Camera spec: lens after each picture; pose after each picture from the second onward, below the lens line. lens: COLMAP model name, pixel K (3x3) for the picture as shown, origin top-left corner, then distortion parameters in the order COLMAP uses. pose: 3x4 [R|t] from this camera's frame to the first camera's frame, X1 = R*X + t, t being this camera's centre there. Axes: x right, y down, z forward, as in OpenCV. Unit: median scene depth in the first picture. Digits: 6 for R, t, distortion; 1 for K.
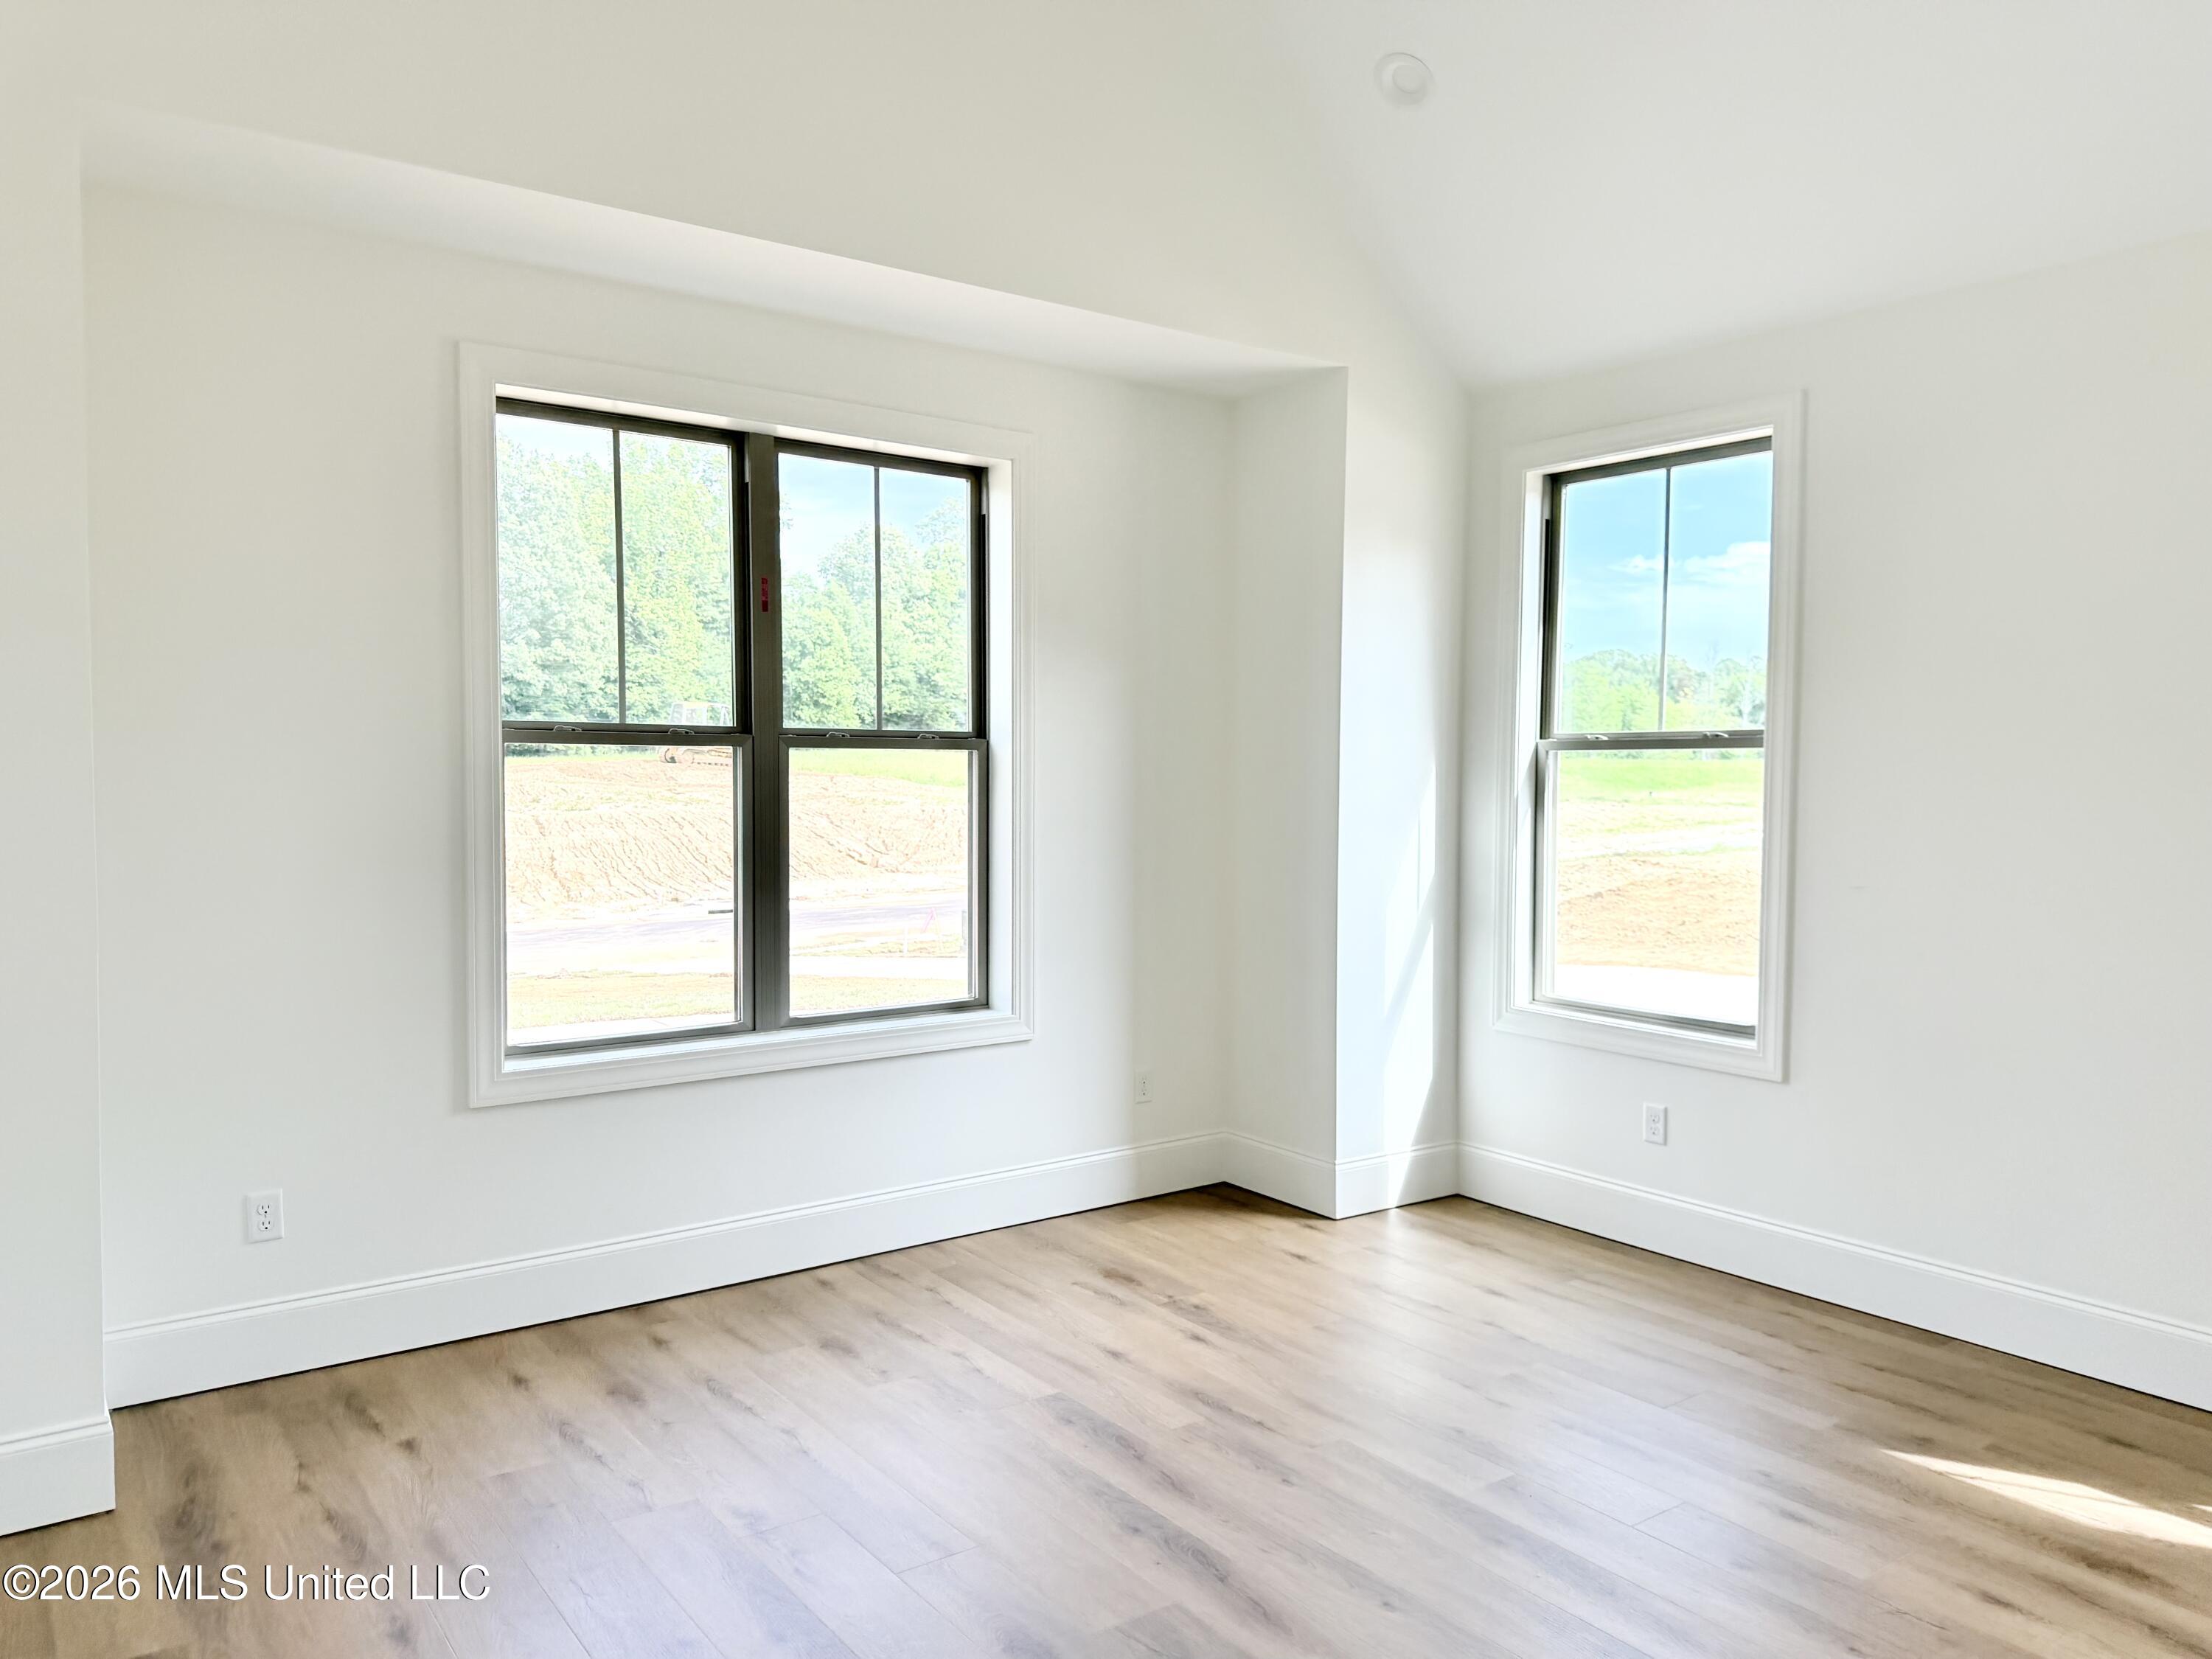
lens RADIAL K [[1518.1, 0, 1091.1], [0, 1518.1, 844.9], [0, 0, 1]] dist [0.015793, -0.025963]
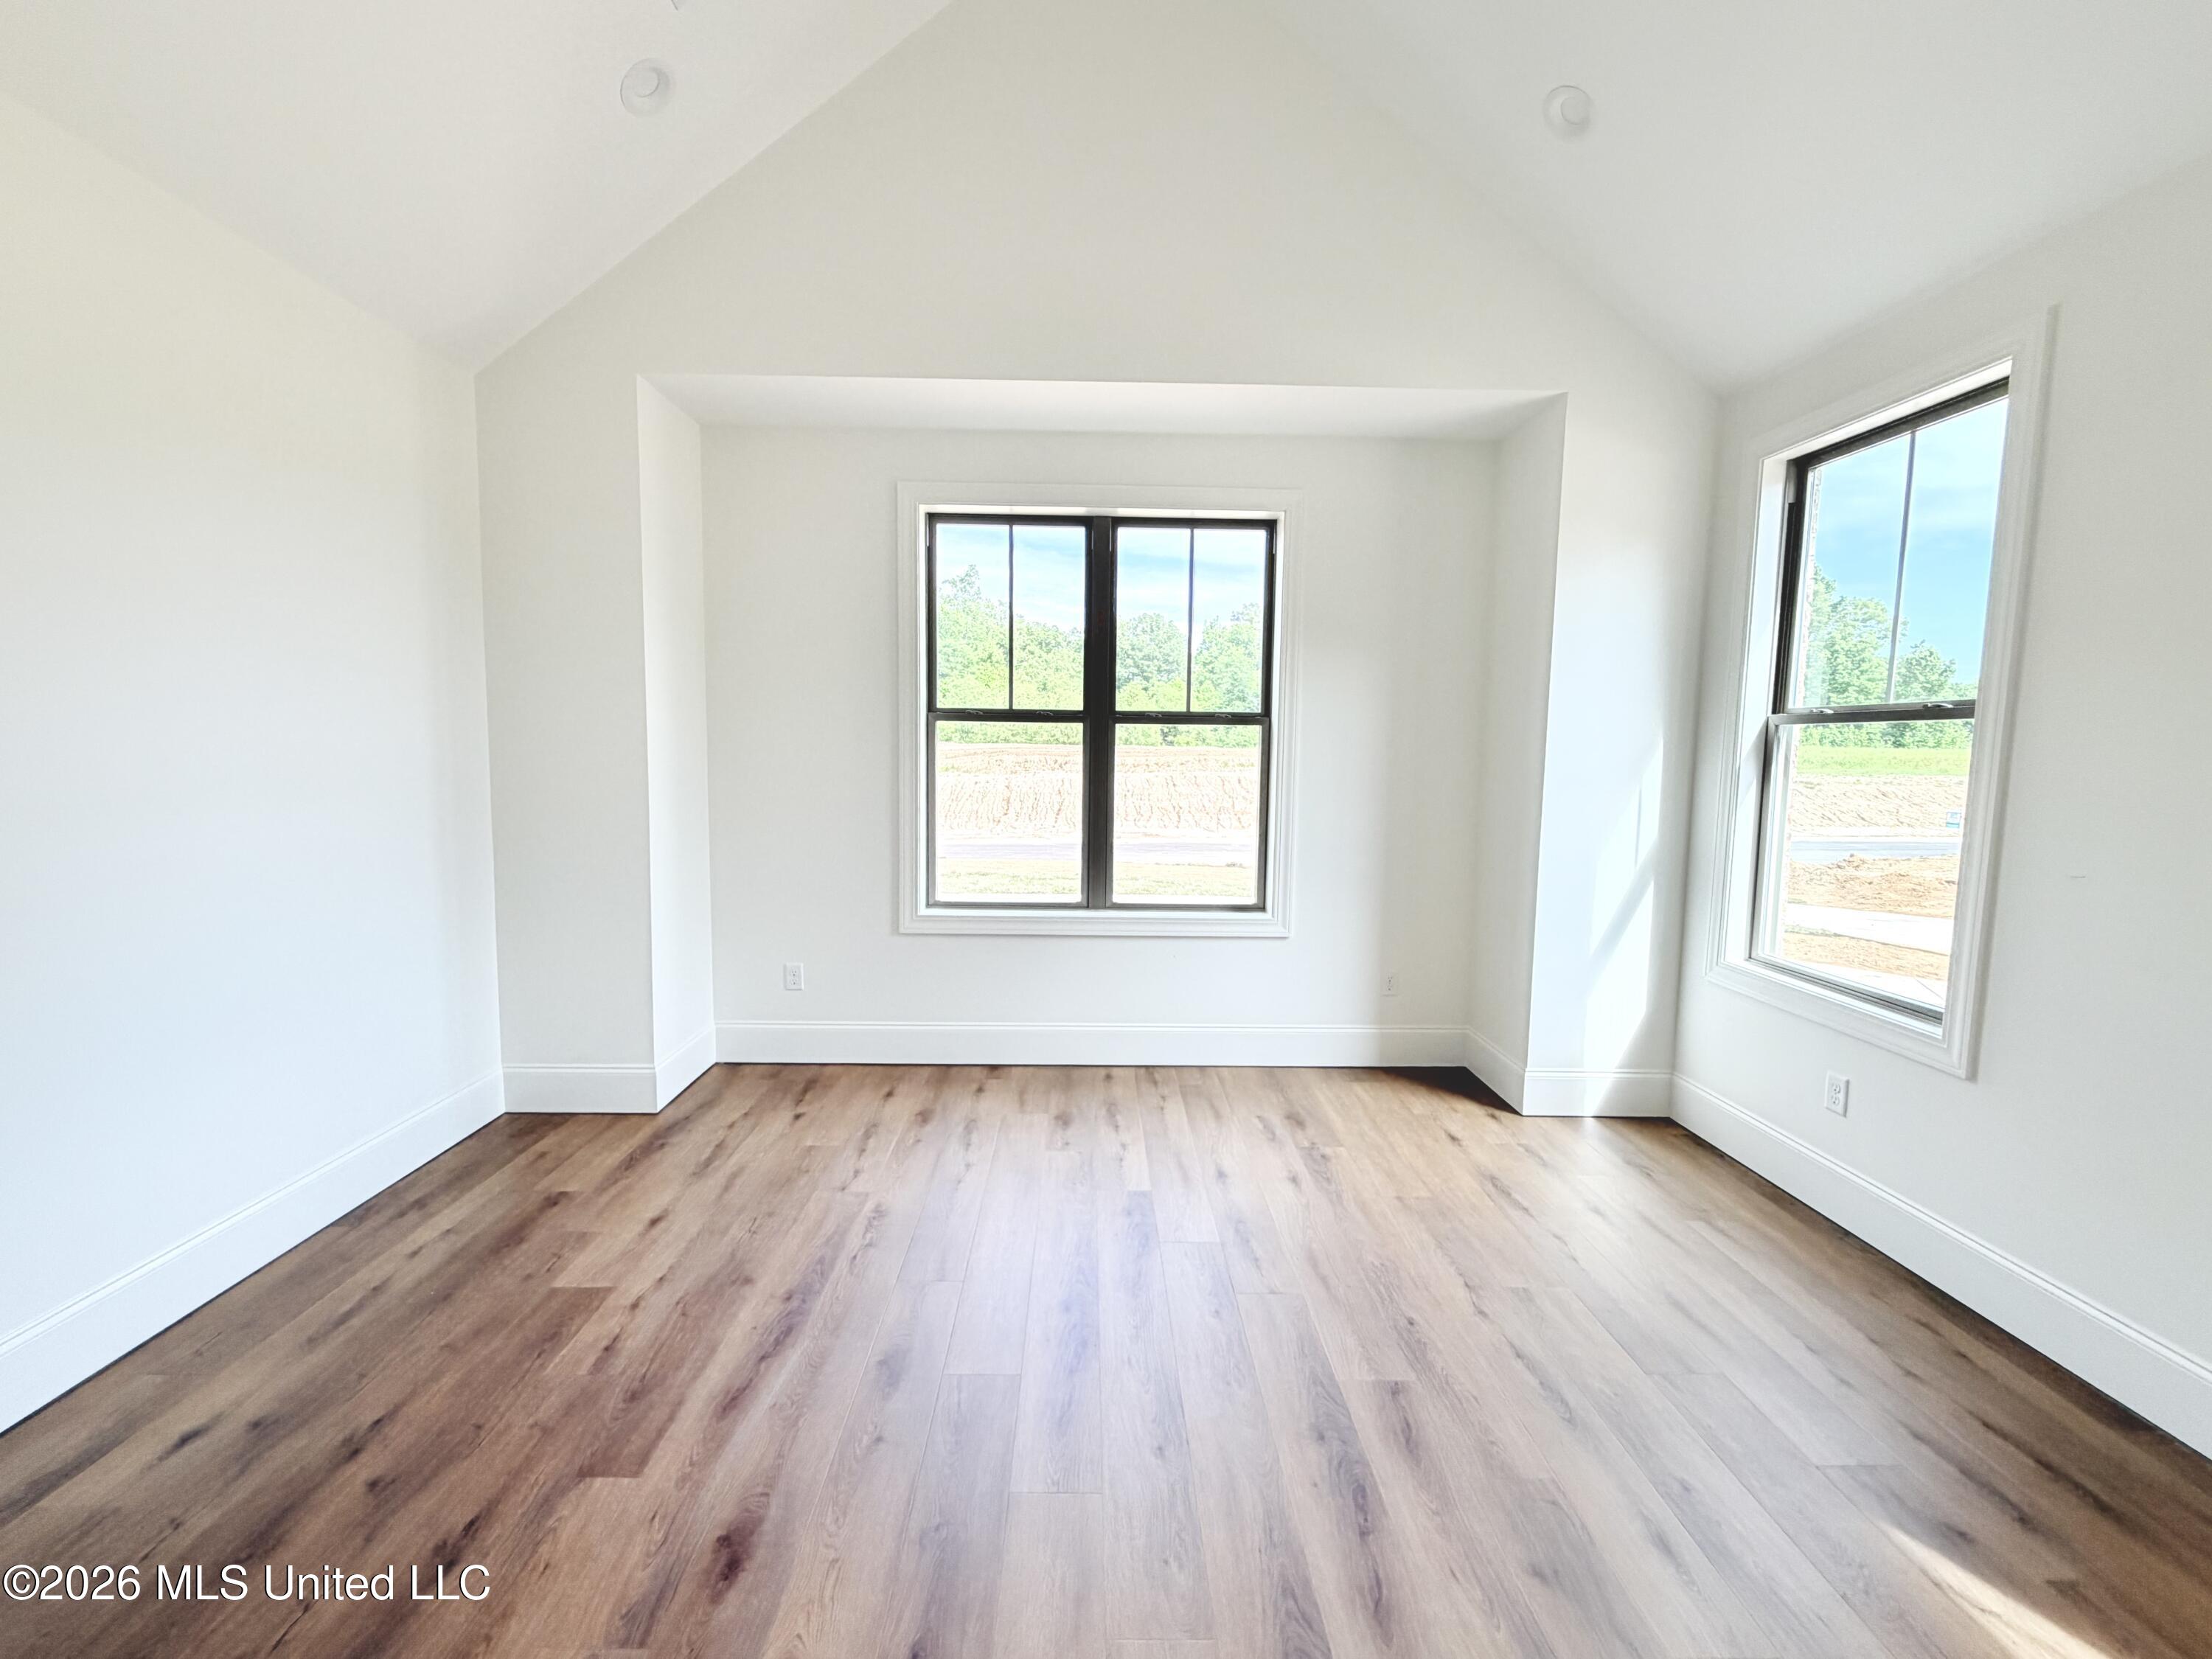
lens RADIAL K [[920.4, 0, 1139.6], [0, 920.4, 831.3], [0, 0, 1]] dist [-0.008812, 0.000995]
pose [[0.822859, 0.059902, -0.565079, 0.334750], [-0.037417, 0.997982, 0.051306, -0.005168], [0.567012, -0.021074, 0.823440, 0.251233]]
